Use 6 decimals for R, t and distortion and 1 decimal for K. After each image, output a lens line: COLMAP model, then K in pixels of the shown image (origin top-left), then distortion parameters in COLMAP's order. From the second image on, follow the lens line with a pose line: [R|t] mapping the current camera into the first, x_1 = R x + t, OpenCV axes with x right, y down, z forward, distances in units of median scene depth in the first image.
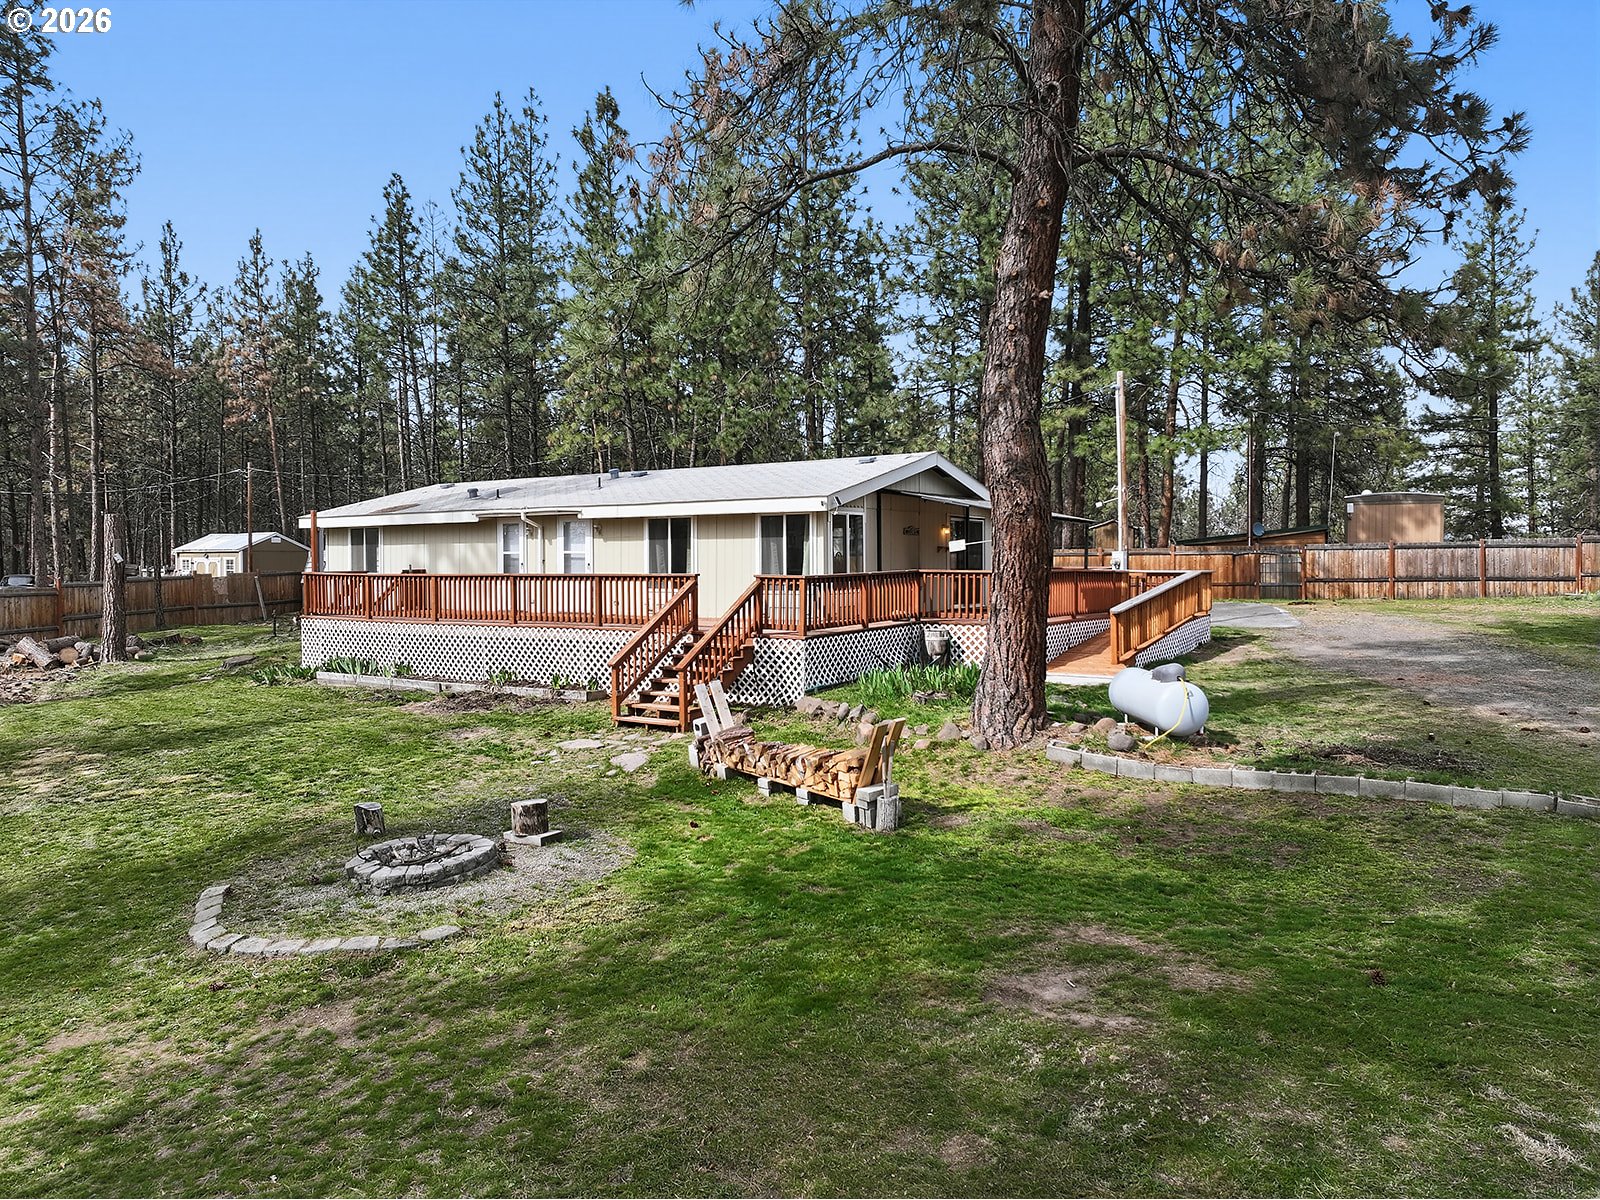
lens RADIAL K [[1122.1, 0, 806.3], [0, 1122.1, 597.4], [0, 0, 1]] dist [-0.013542, 0.020239]
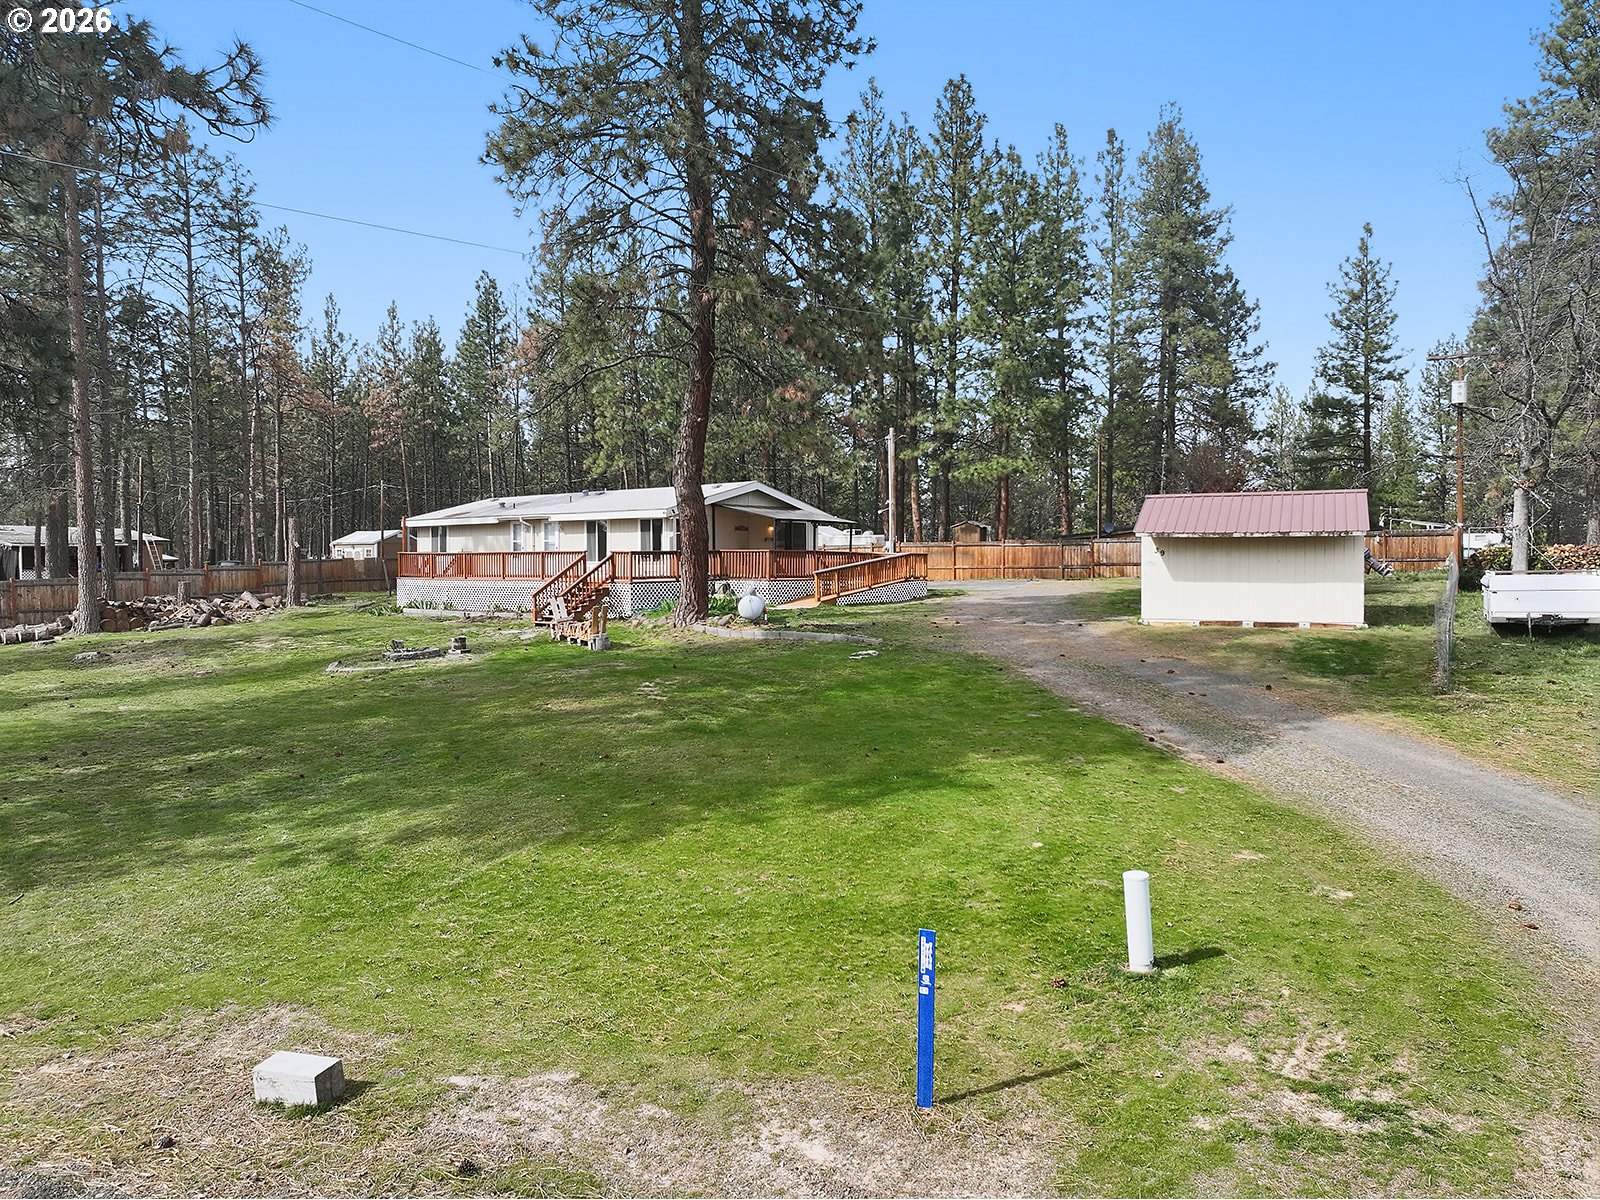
lens RADIAL K [[1122.1, 0, 809.9], [0, 1122.1, 594.3], [0, 0, 1]] dist [-0.013542, 0.020239]
pose [[0.993398, 0.006722, -0.114519, 0.348130], [-0.006971, 0.999974, -0.001775, 0.037909], [0.114504, 0.002561, 0.993419, -0.589556]]
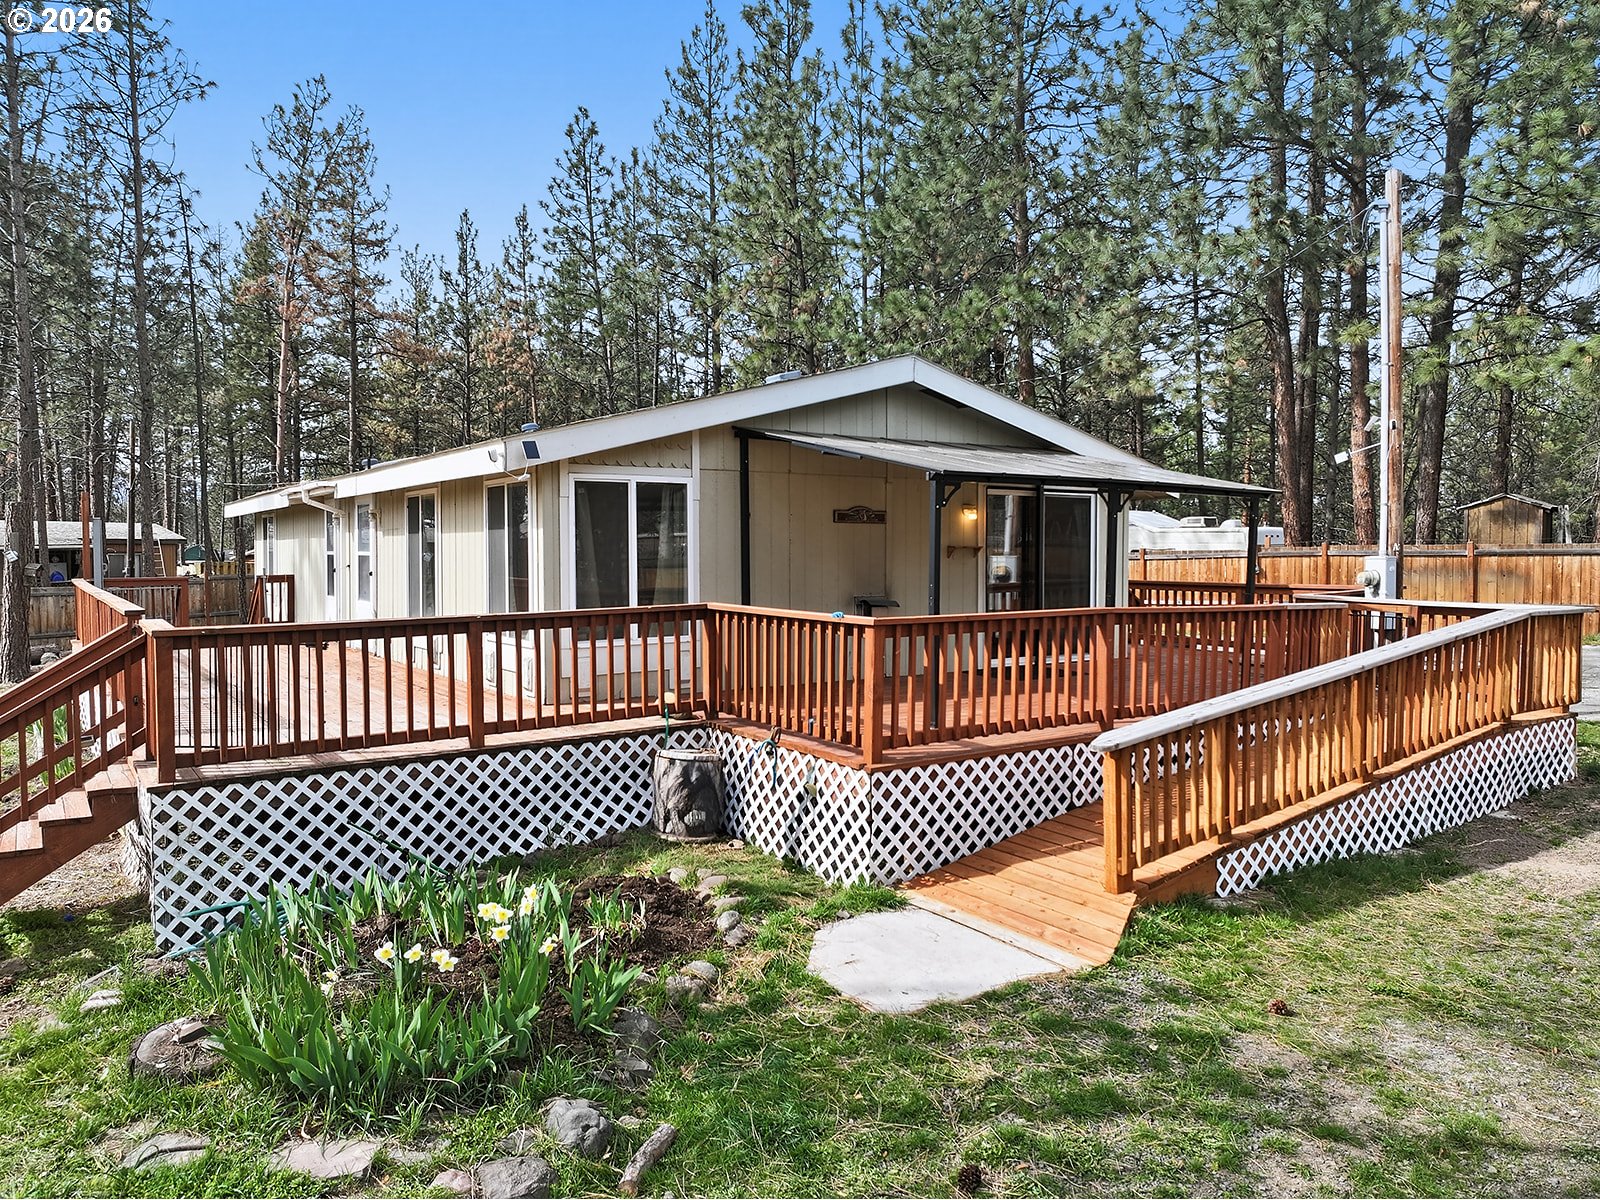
lens RADIAL K [[1122.1, 0, 814.4], [0, 1122.1, 594.3], [0, 0, 1]] dist [-0.013542, 0.020239]
pose [[0.926288, 0.017316, -0.376418, 0.235948], [-0.014365, 0.999840, 0.010646, -0.026159], [0.376542, -0.004454, 0.926389, 0.475454]]
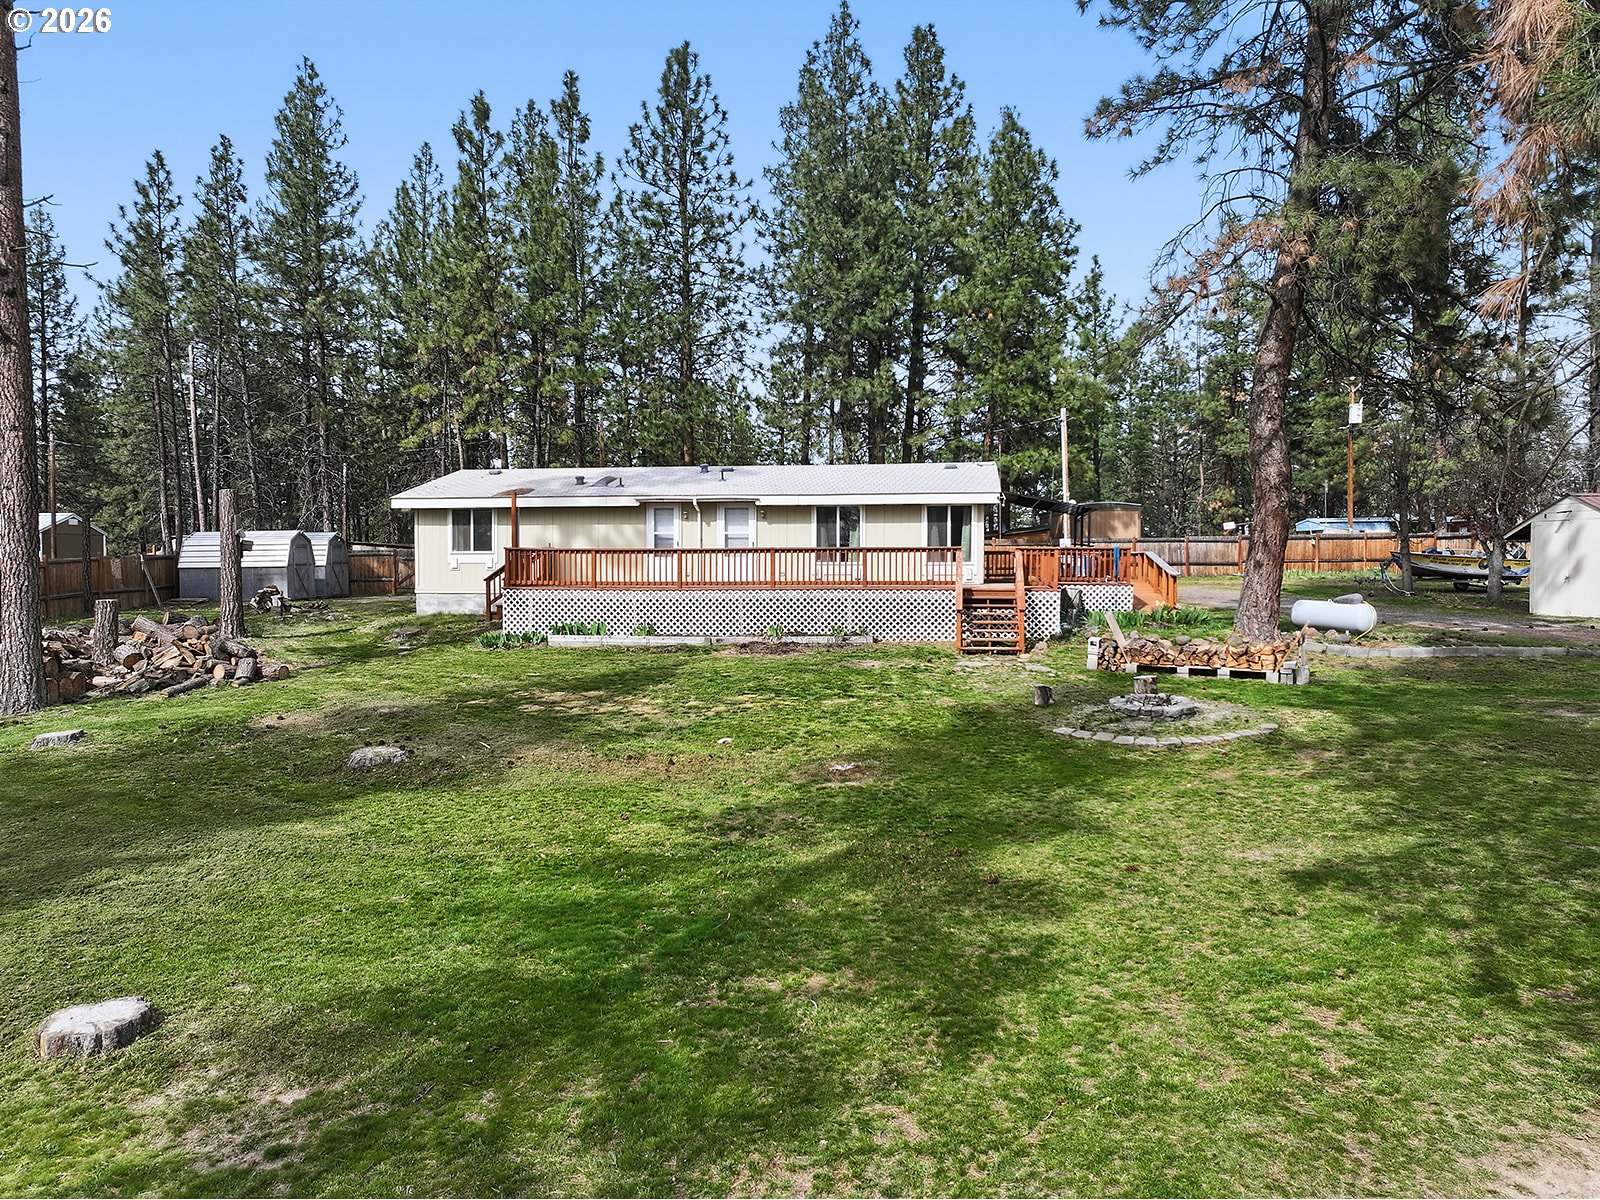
lens RADIAL K [[1122.1, 0, 808.7], [0, 1122.1, 598.1], [0, 0, 1]] dist [-0.013542, 0.020239]
pose [[0.899185, -0.011298, 0.437422, -0.606300], [0.012327, 0.999924, 0.000485, 0.027136], [-0.437394, 0.004957, 0.899256, -0.102633]]
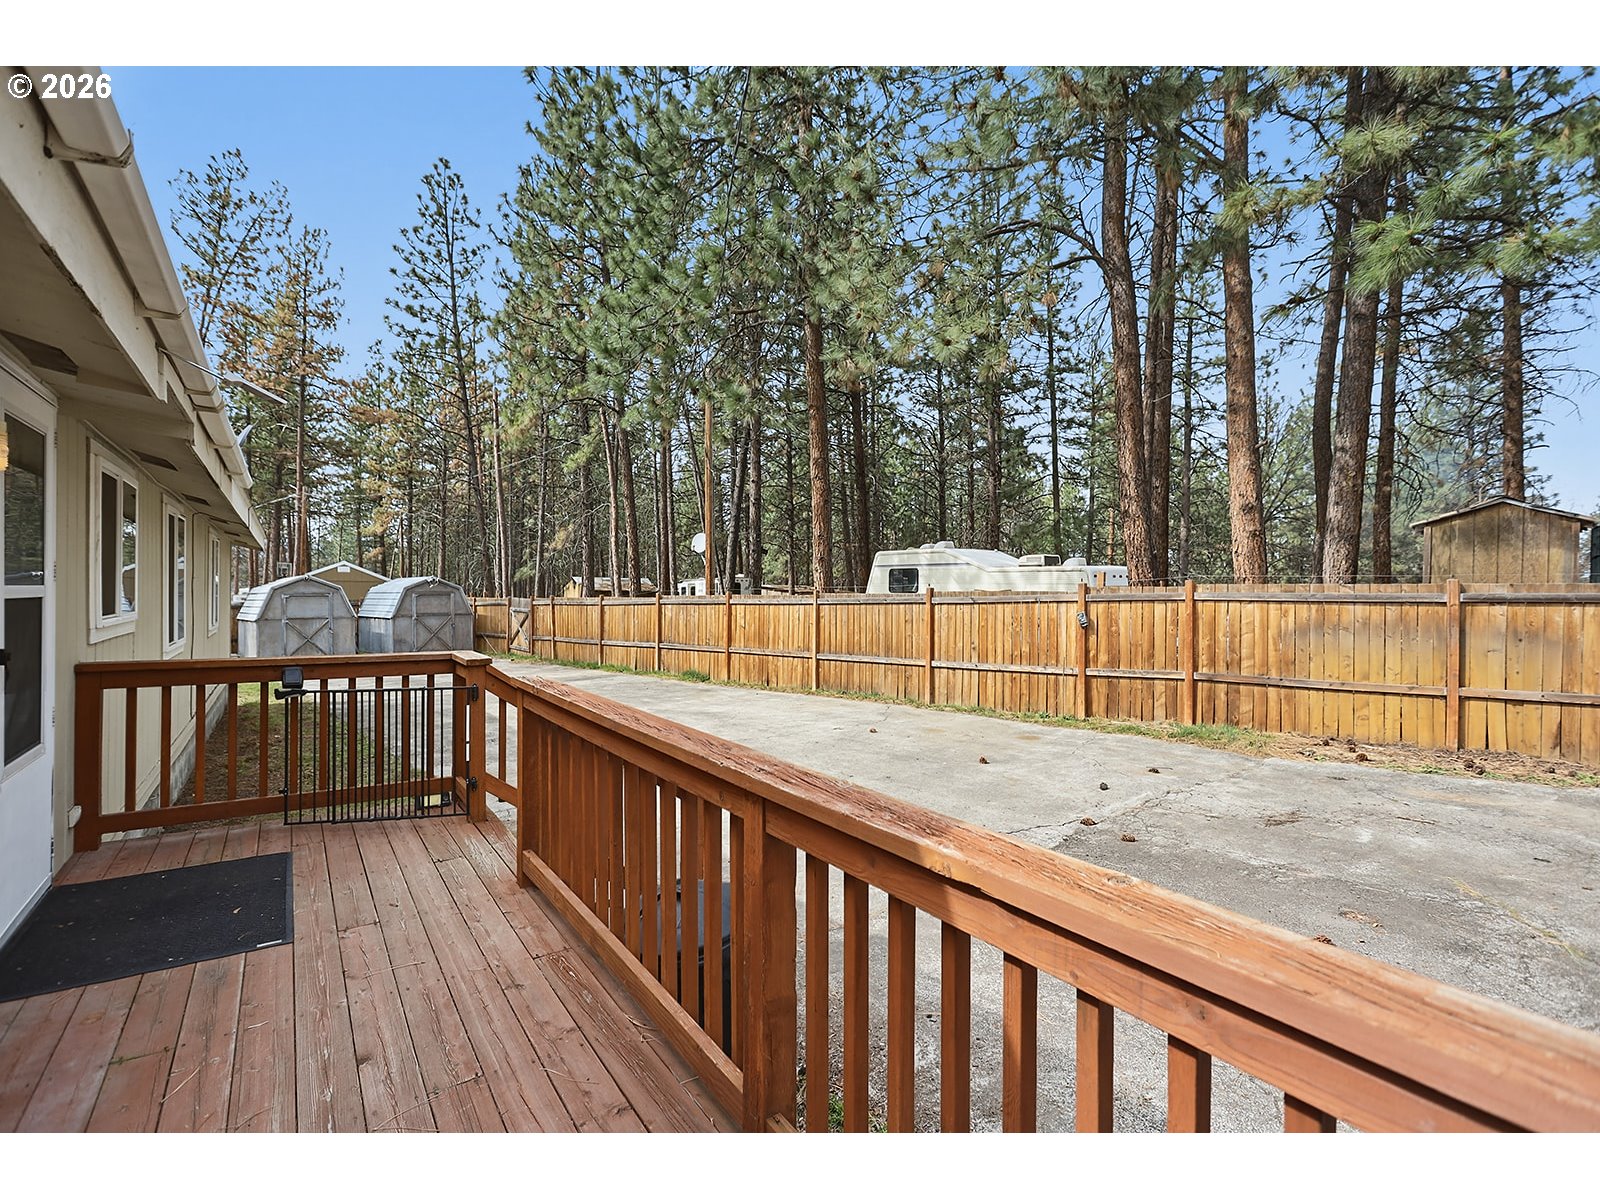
lens RADIAL K [[771.5, 0, 805.7], [0, 771.5, 588.8], [0, 0, 1]] dist [-0.001653, 0.000756]
pose [[0.917702, 0.006421, -0.397217, 0.252940], [-0.020840, 0.999271, -0.031993, -0.042714], [0.396722, 0.037638, 0.917167, 1.015173]]
